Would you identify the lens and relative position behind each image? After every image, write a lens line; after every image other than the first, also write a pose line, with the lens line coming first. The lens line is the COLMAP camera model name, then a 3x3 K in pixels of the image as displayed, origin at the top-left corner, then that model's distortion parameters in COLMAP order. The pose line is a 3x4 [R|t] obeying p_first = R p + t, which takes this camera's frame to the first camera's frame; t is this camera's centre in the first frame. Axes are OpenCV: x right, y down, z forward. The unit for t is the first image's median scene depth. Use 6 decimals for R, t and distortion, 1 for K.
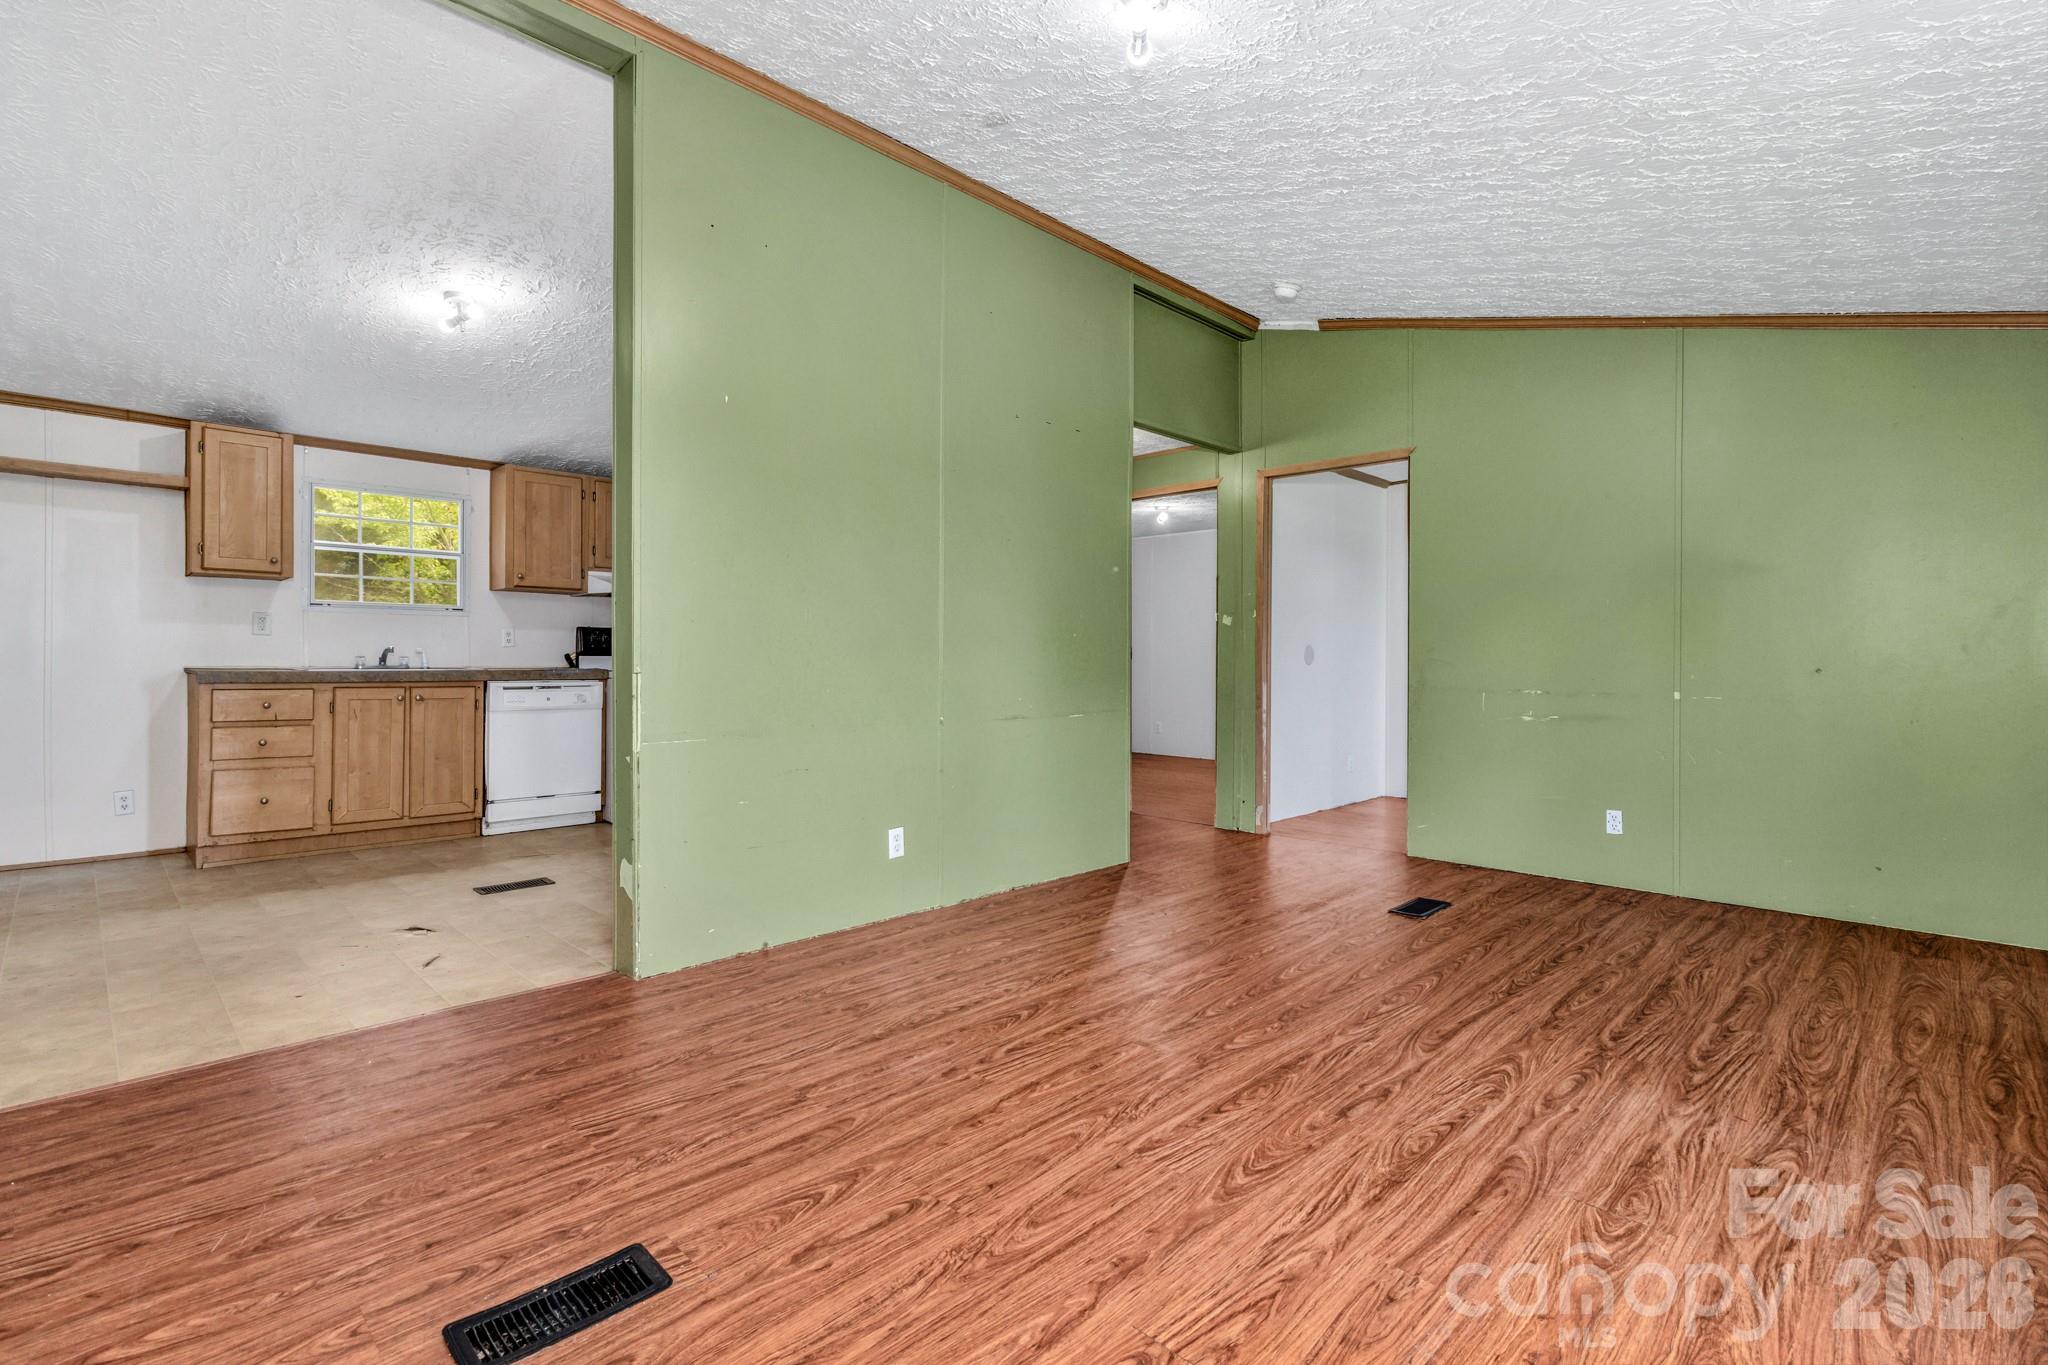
lens RADIAL K [[944.5, 0, 1029.1], [0, 944.5, 657.5], [0, 0, 1]] dist [0.002288, 0.000632]
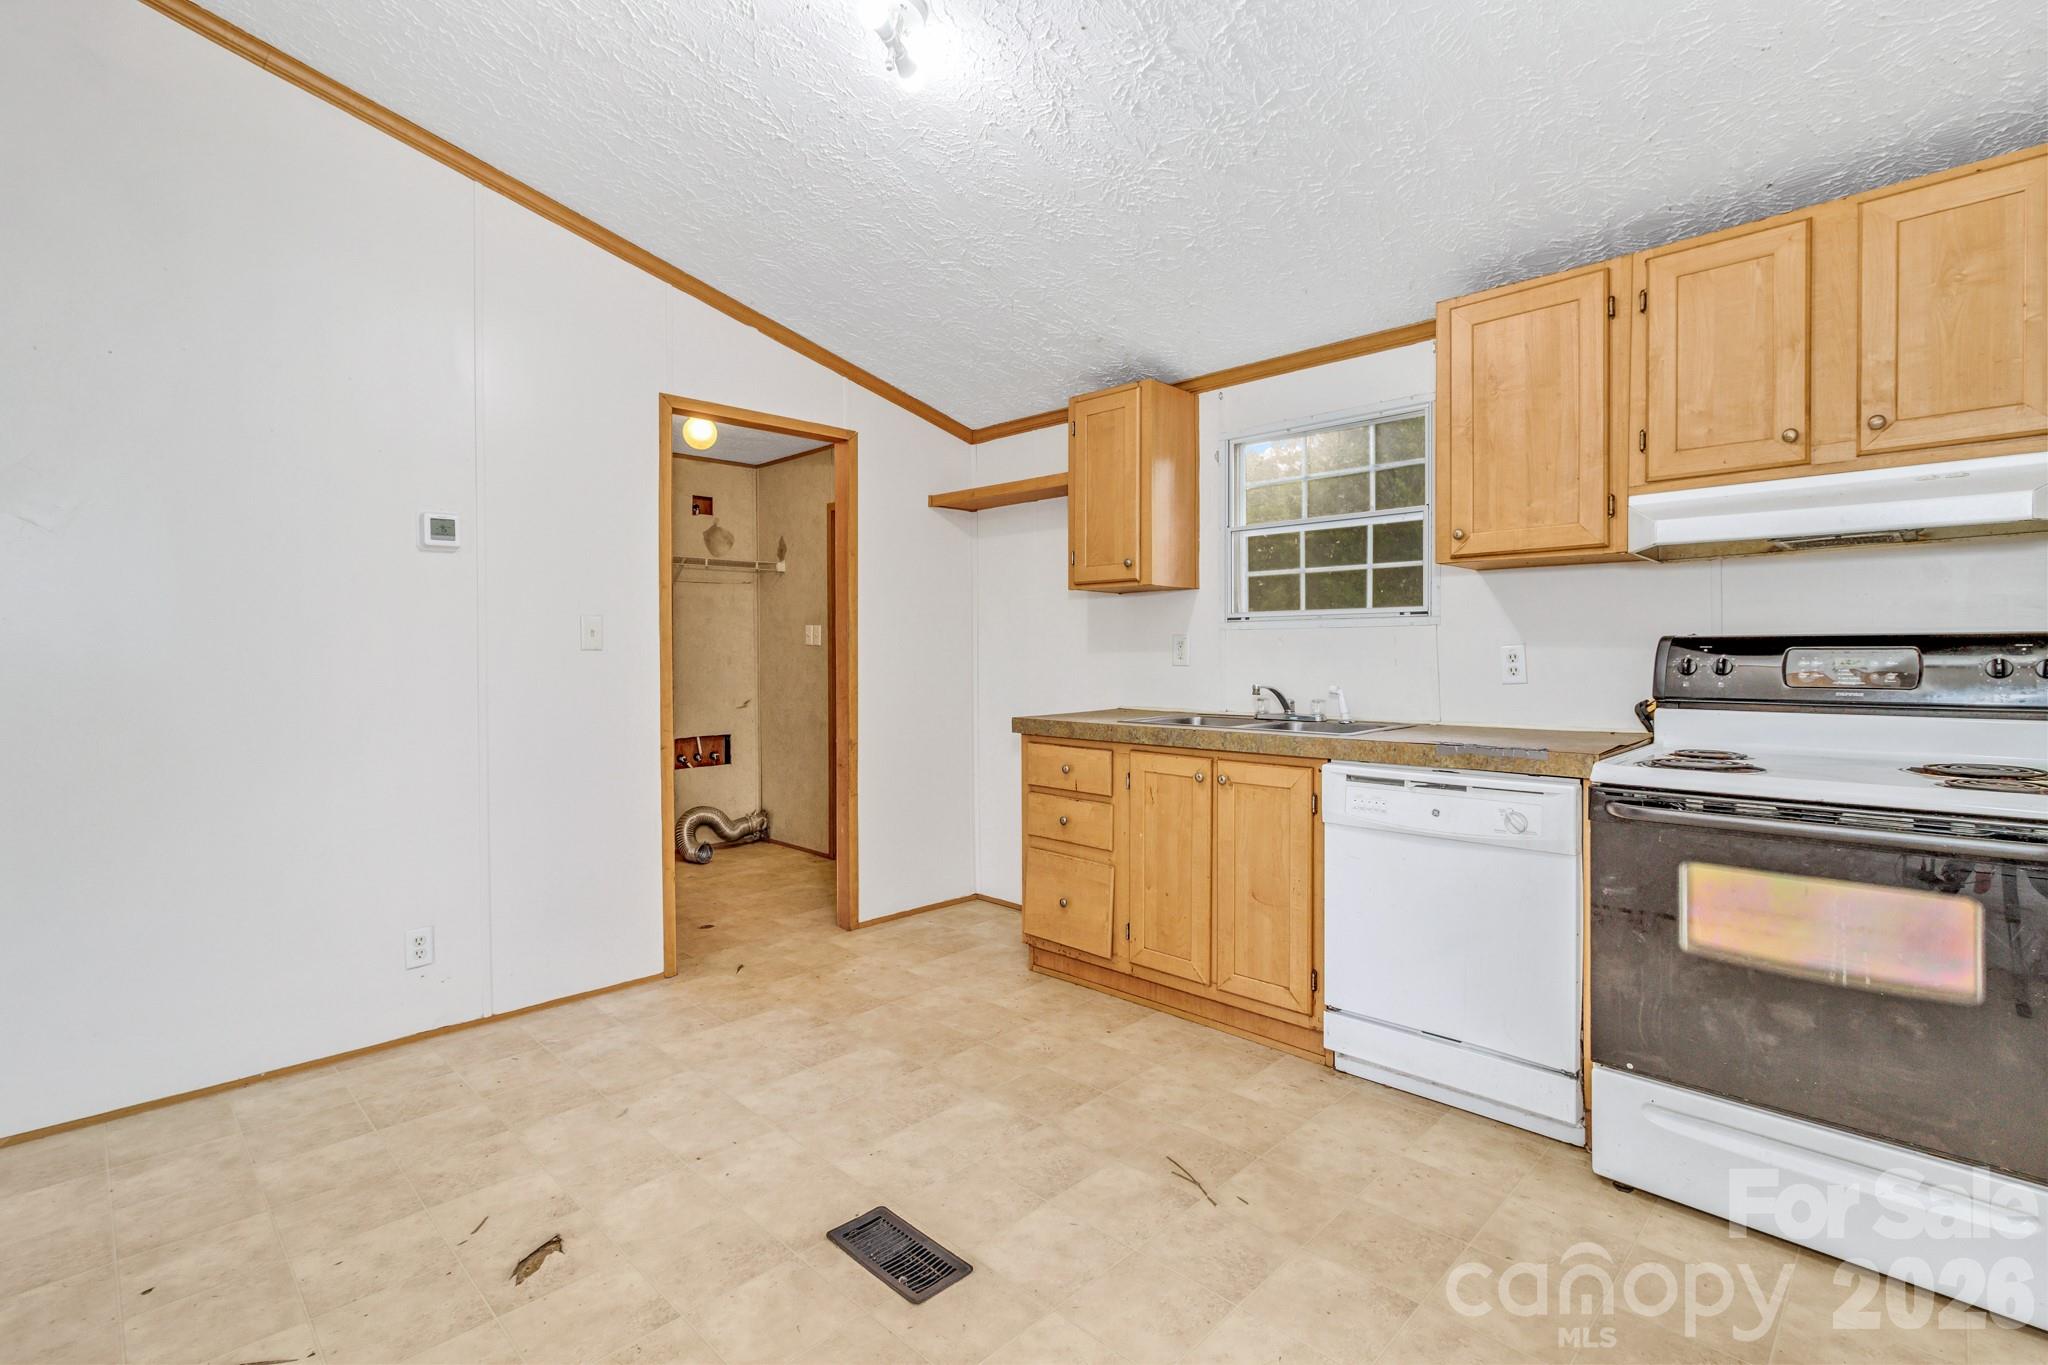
lens RADIAL K [[944.5, 0, 1029.1], [0, 944.5, 657.5], [0, 0, 1]] dist [0.002288, 0.000632]
pose [[-0.001866, -0.003530, -0.999992, -0.089795], [0.003572, 0.999987, -0.003536, -0.029265], [0.999992, -0.003578, -0.001853, 0.921877]]
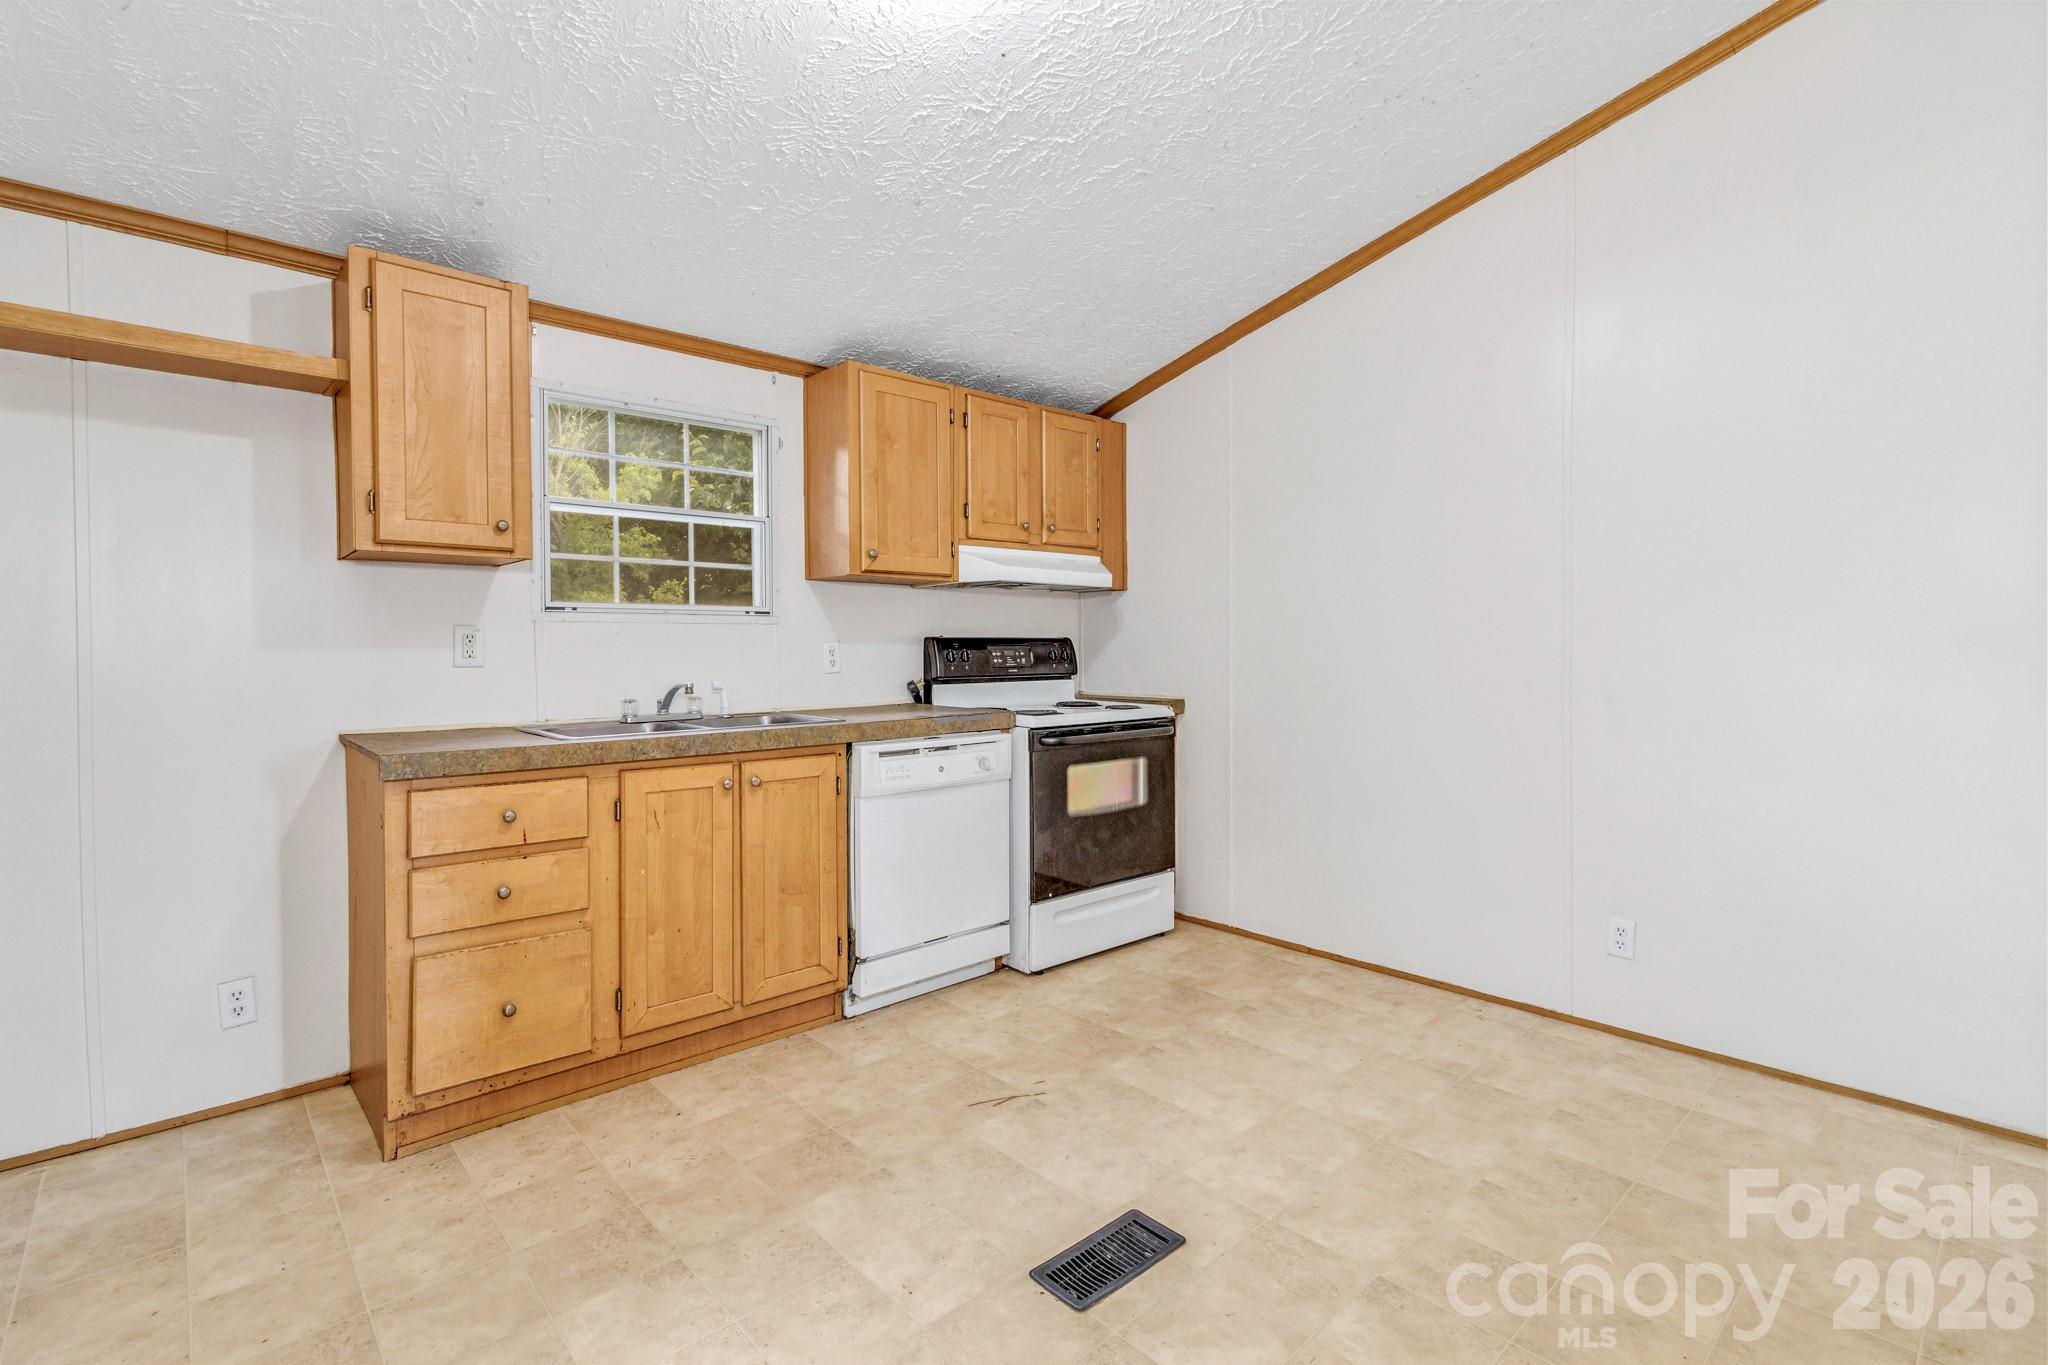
lens RADIAL K [[944.5, 0, 1029.1], [0, 944.5, 657.5], [0, 0, 1]] dist [0.002288, 0.000632]
pose [[0.998451, -0.012121, -0.054307, -0.480255], [0.012738, 0.999858, 0.011015, -0.032337], [0.054166, -0.011690, 0.998464, 0.495842]]
